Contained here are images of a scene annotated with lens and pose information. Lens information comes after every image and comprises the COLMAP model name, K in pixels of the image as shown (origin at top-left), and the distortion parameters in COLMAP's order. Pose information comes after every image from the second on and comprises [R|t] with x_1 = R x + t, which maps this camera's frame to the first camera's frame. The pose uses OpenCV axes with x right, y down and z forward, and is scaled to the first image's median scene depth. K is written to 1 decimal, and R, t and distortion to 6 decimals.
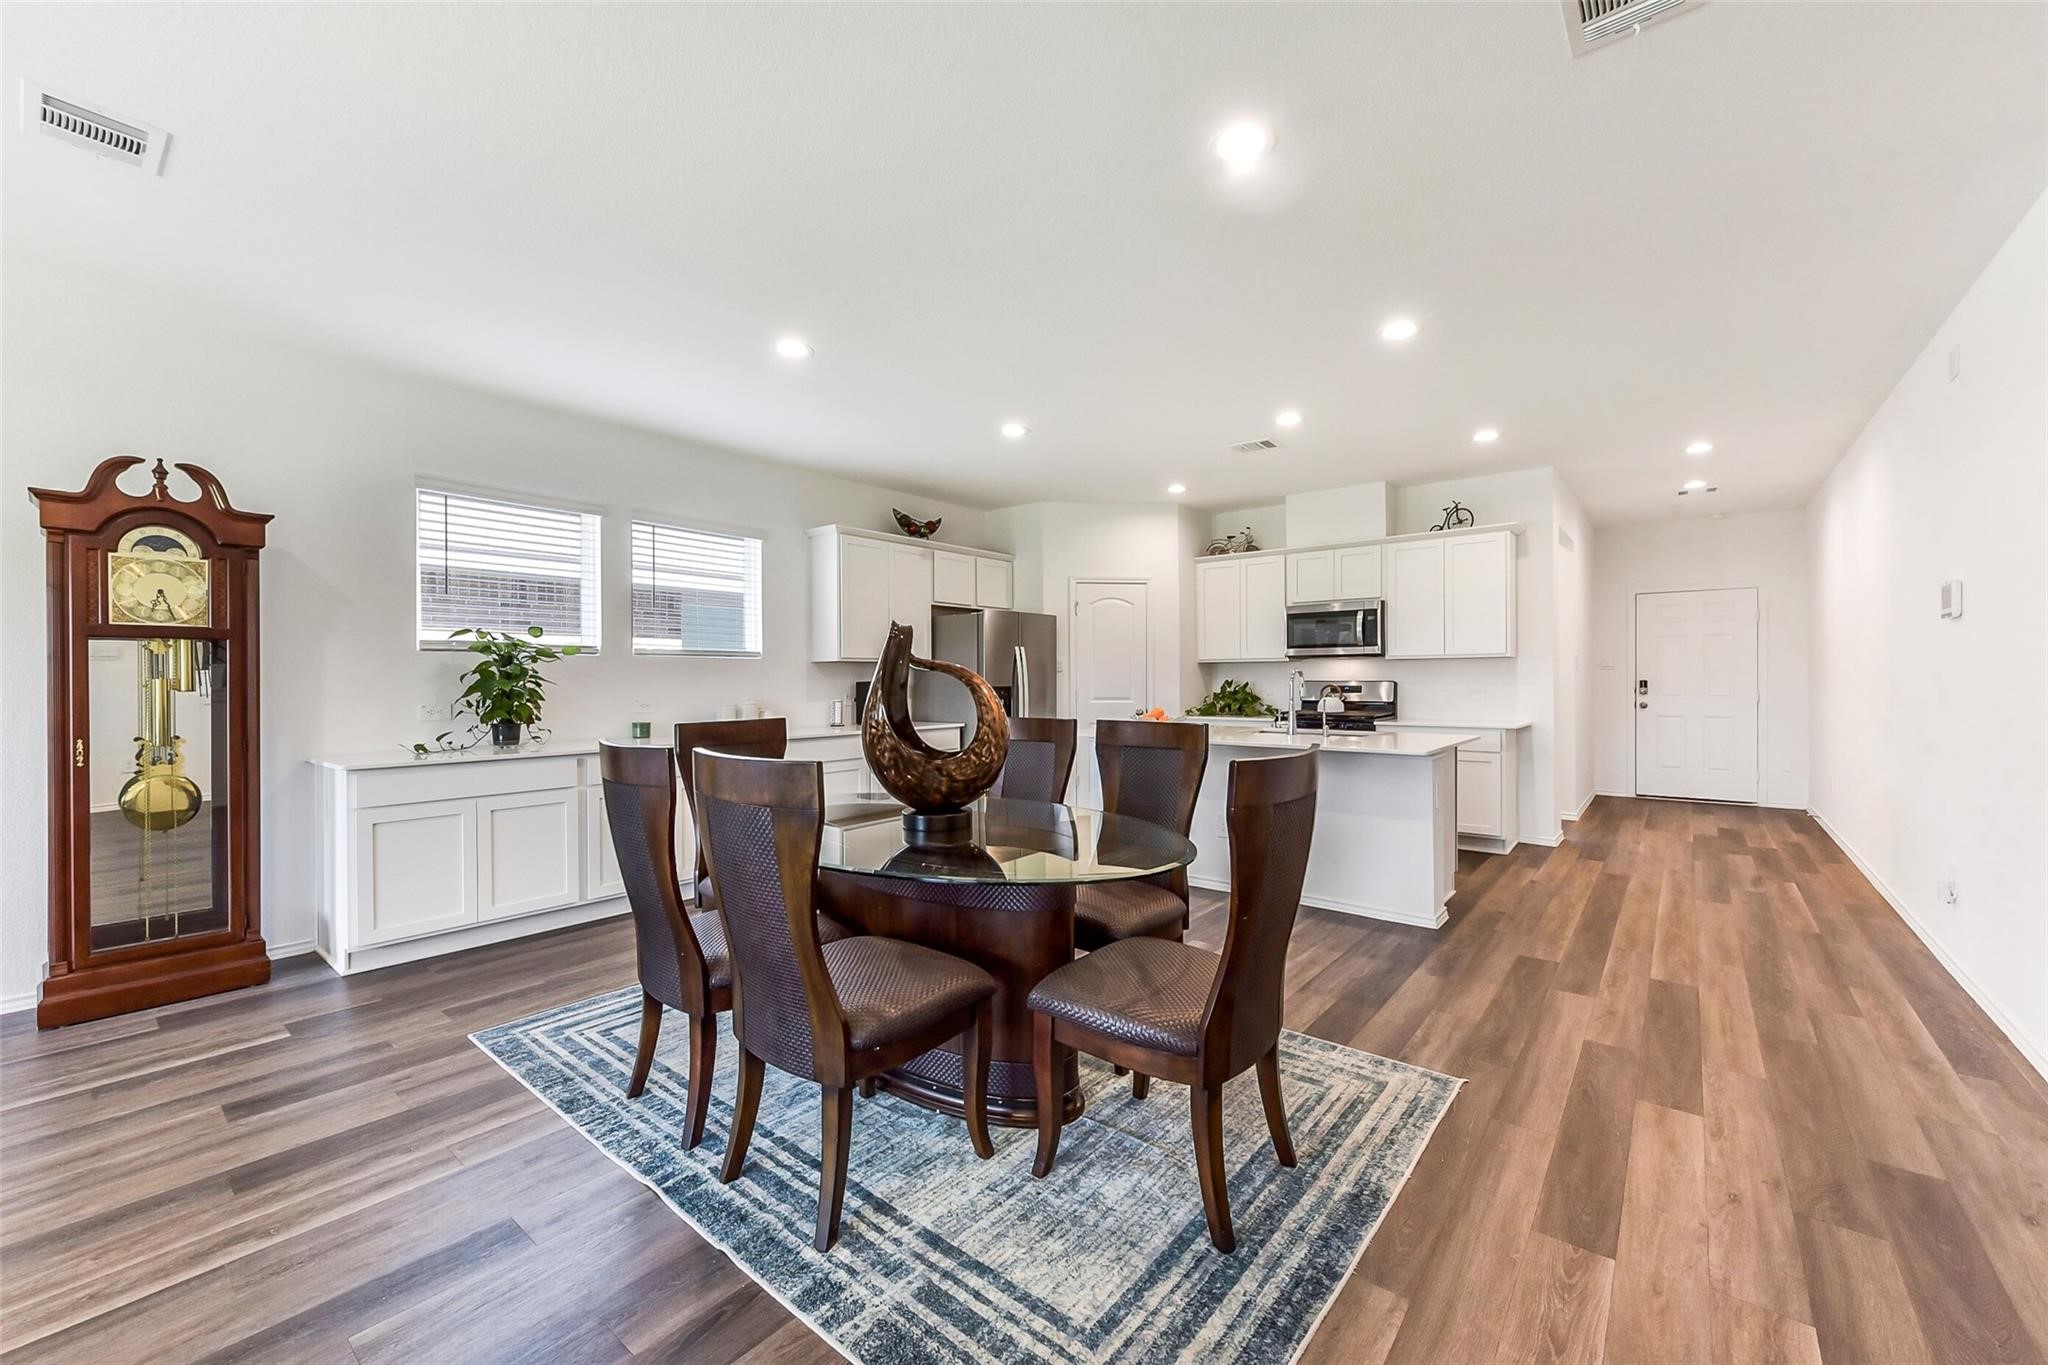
lens RADIAL K [[806.5, 0, 1023.4], [0, 806.5, 687.9], [0, 0, 1]] dist [0.006654, -0.002242]
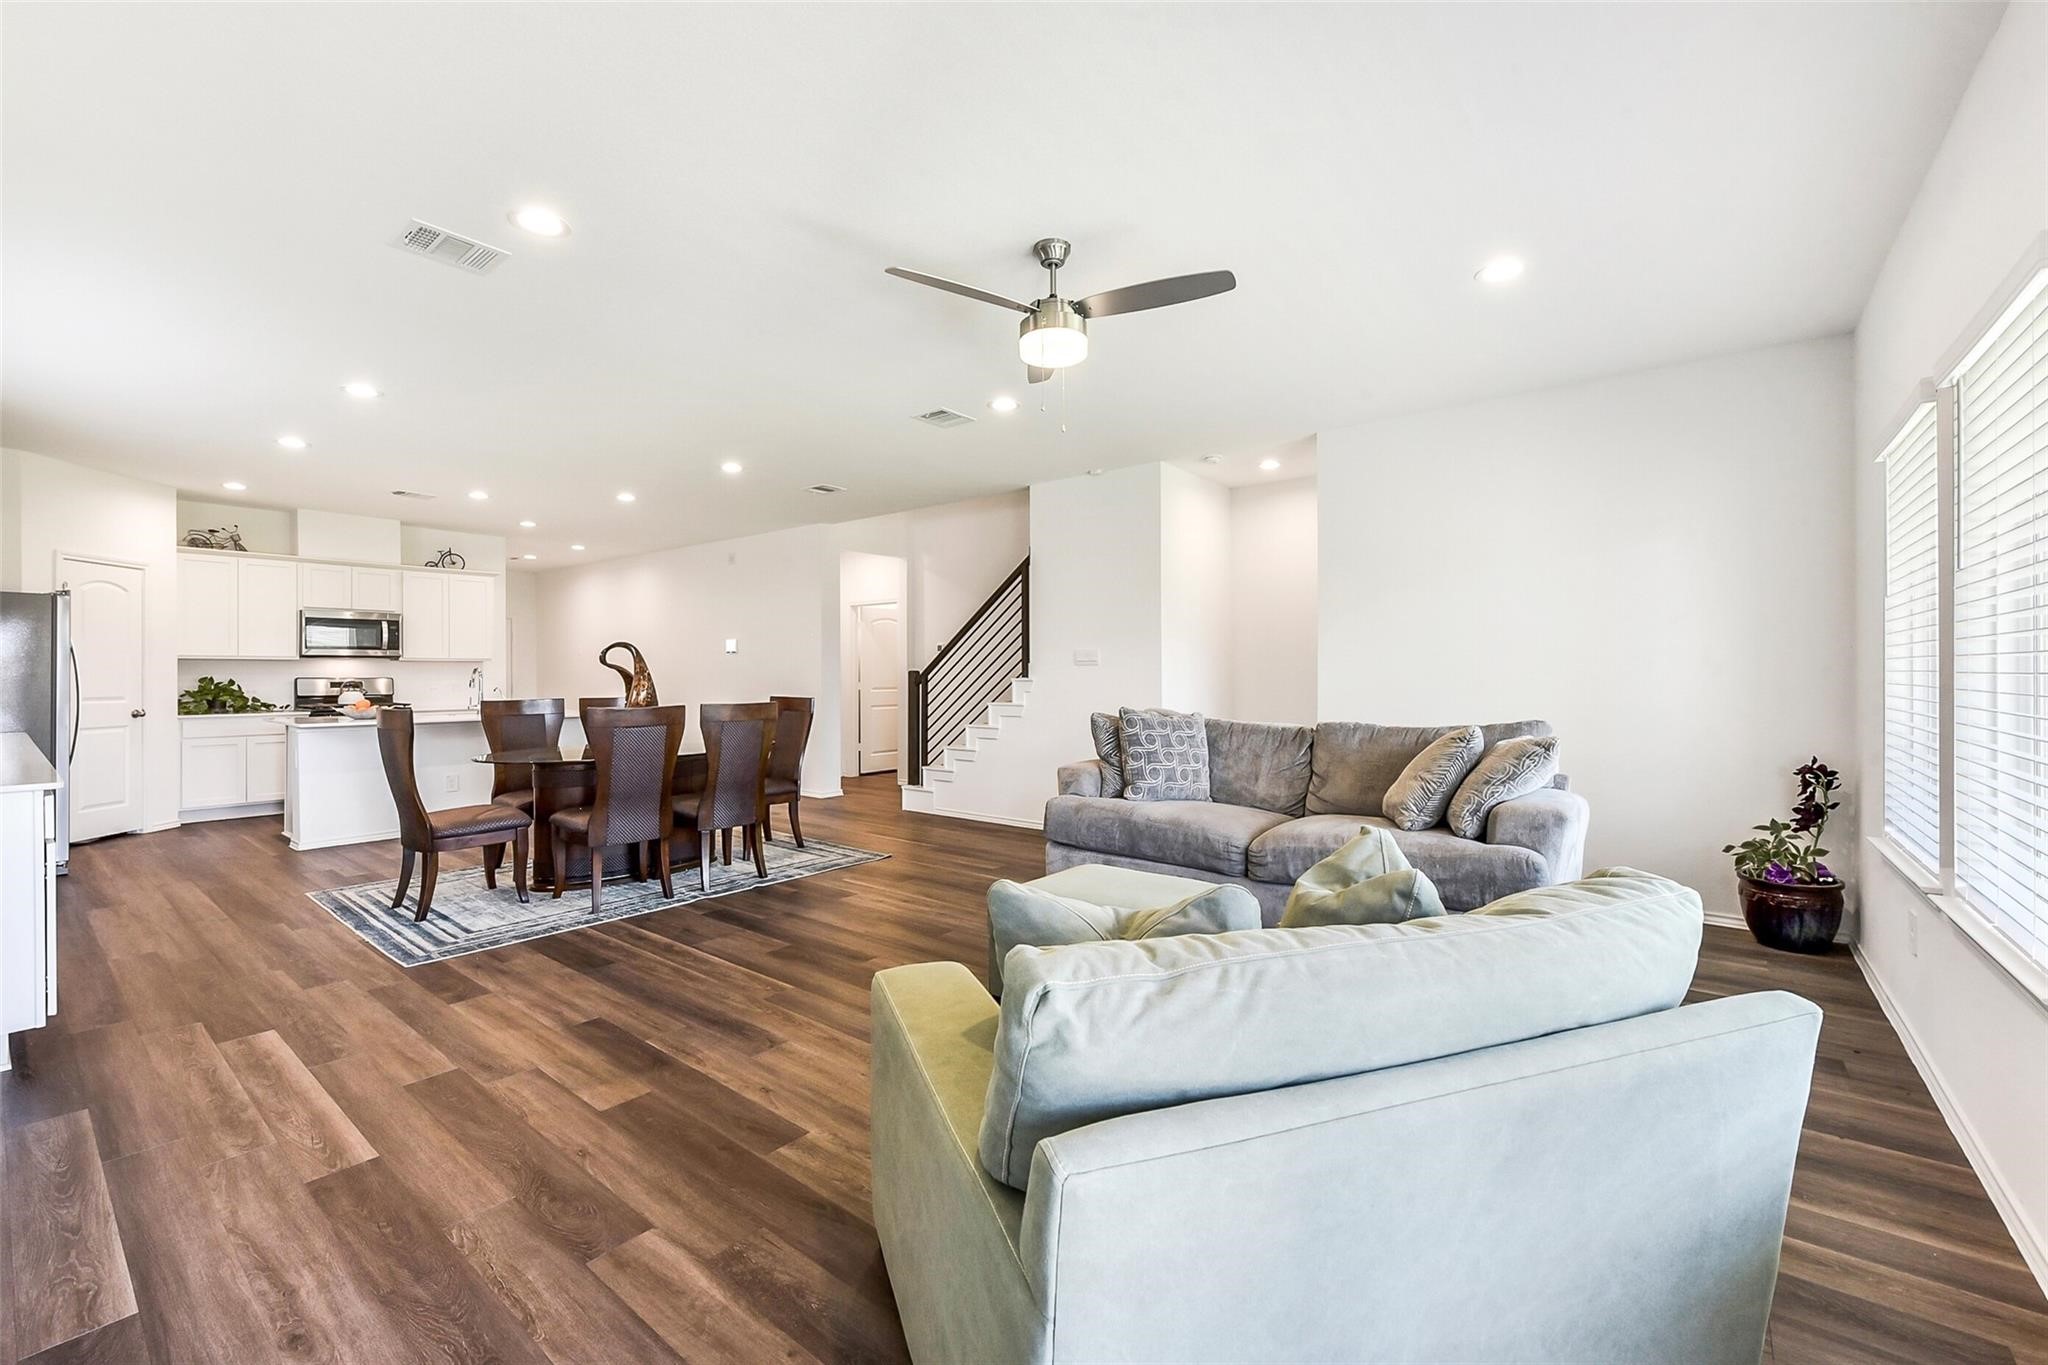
lens RADIAL K [[829.7, 0, 1016.9], [0, 829.7, 674.8], [0, 0, 1]] dist [-0.001599, -0.000312]
pose [[-0.010905, 0.002308, 0.999938, -0.878939], [0.013226, 0.999910, -0.002164, 0.003160], [-0.999853, 0.013201, -0.010934, 0.041852]]
